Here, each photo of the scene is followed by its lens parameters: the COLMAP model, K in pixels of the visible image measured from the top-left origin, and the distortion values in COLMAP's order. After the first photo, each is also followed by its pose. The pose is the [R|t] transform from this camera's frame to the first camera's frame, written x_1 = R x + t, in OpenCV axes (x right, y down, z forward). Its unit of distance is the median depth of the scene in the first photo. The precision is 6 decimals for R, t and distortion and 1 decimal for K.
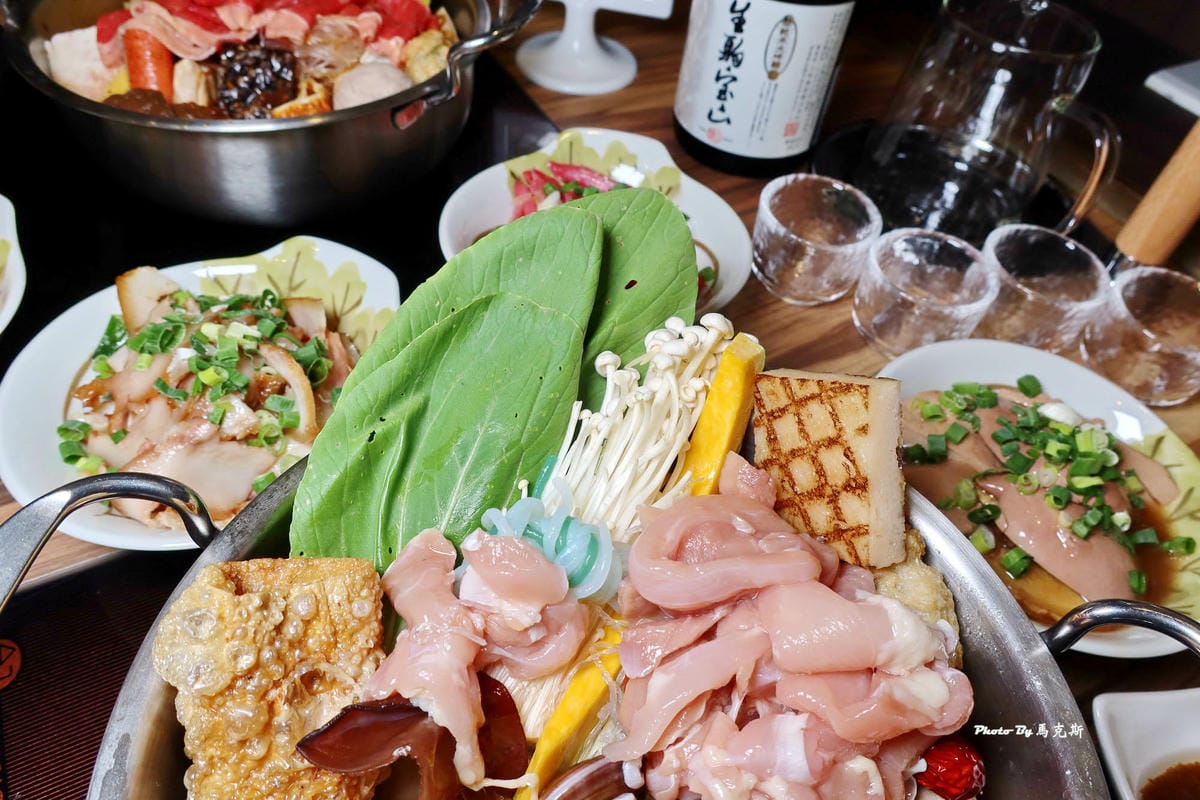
lens RADIAL K [[814.7, 0, 600.0], [0, 814.7, 400.0], [0, 0, 1]] dist [-0.011489, -0.003664]
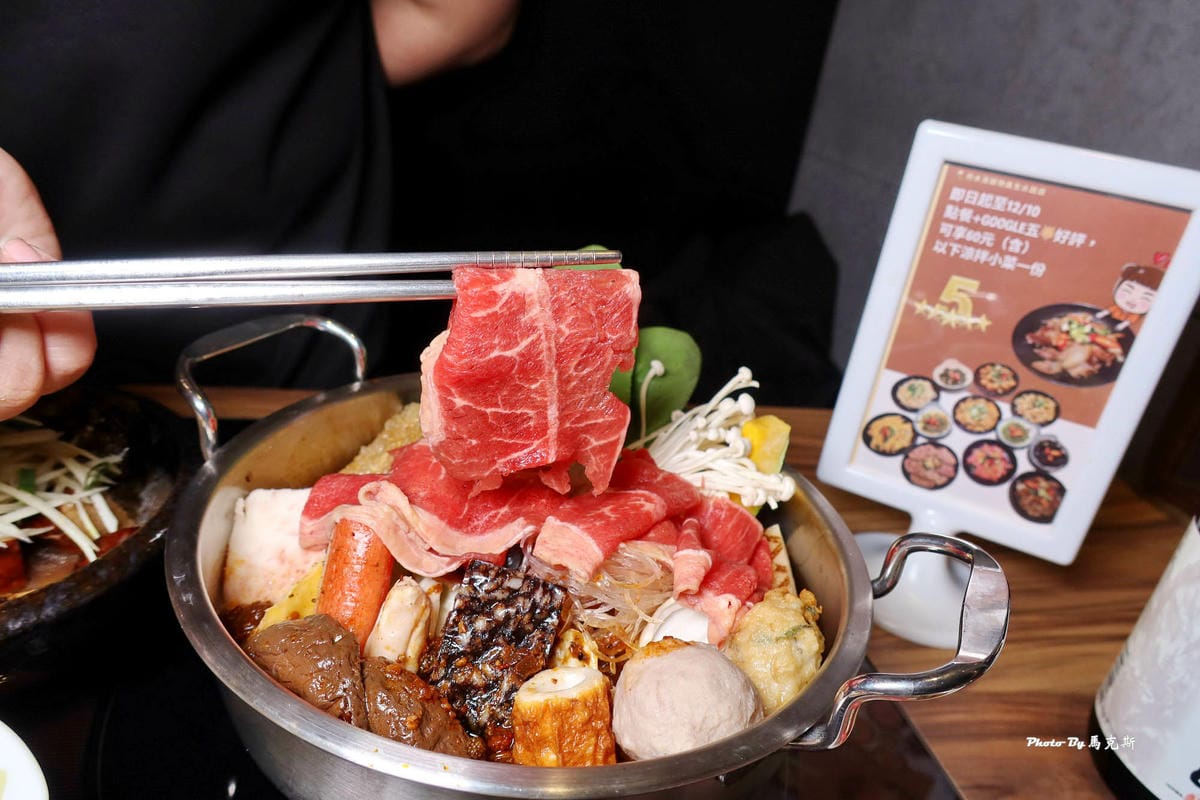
lens RADIAL K [[814.7, 0, 600.0], [0, 814.7, 400.0], [0, 0, 1]] dist [-0.011489, -0.003664]
pose [[0.963407, 0.156540, -0.217582, -0.392544], [-0.233058, 0.890180, -0.391490, -0.520233], [0.132403, 0.427873, 0.894088, 0.601827]]
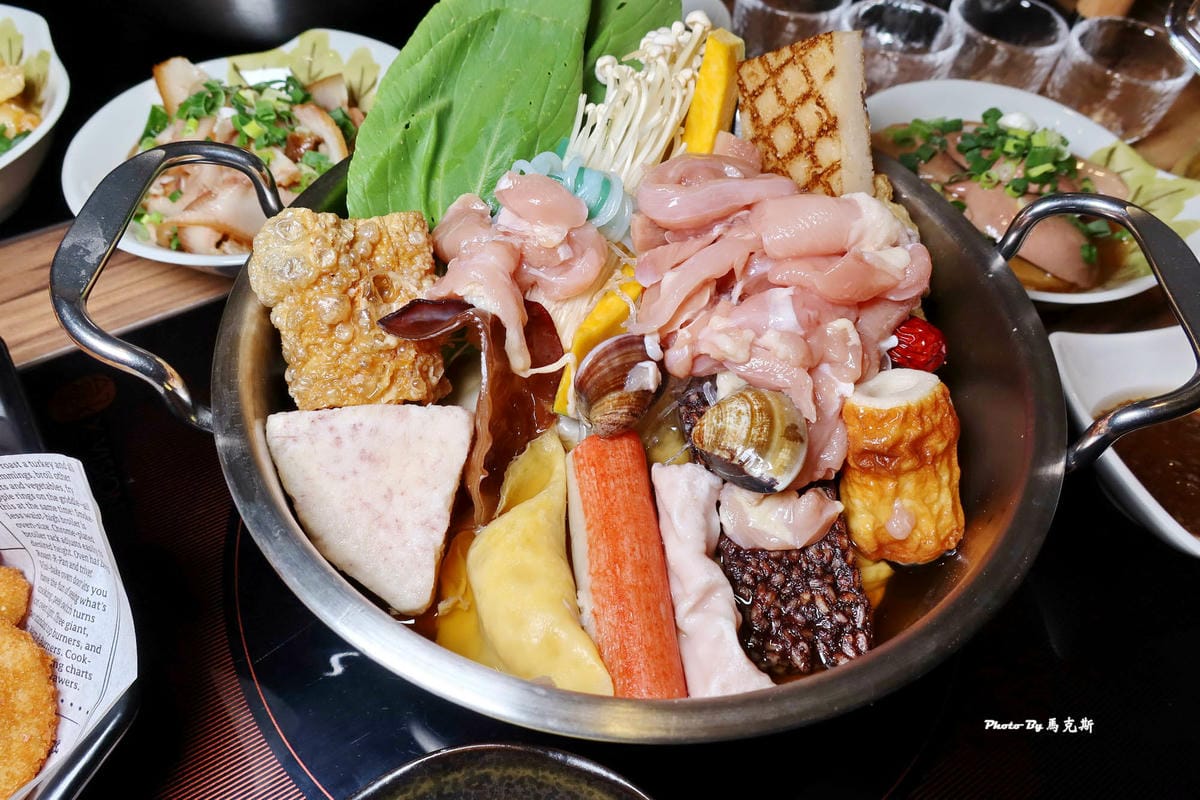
lens RADIAL K [[814.7, 0, 600.0], [0, 814.7, 400.0], [0, 0, 1]] dist [-0.011489, -0.003664]
pose [[0.997123, -0.075593, -0.005640, -0.029048], [0.075802, 0.994016, 0.078656, 0.337611], [-0.000339, -0.078857, 0.996886, -0.167798]]
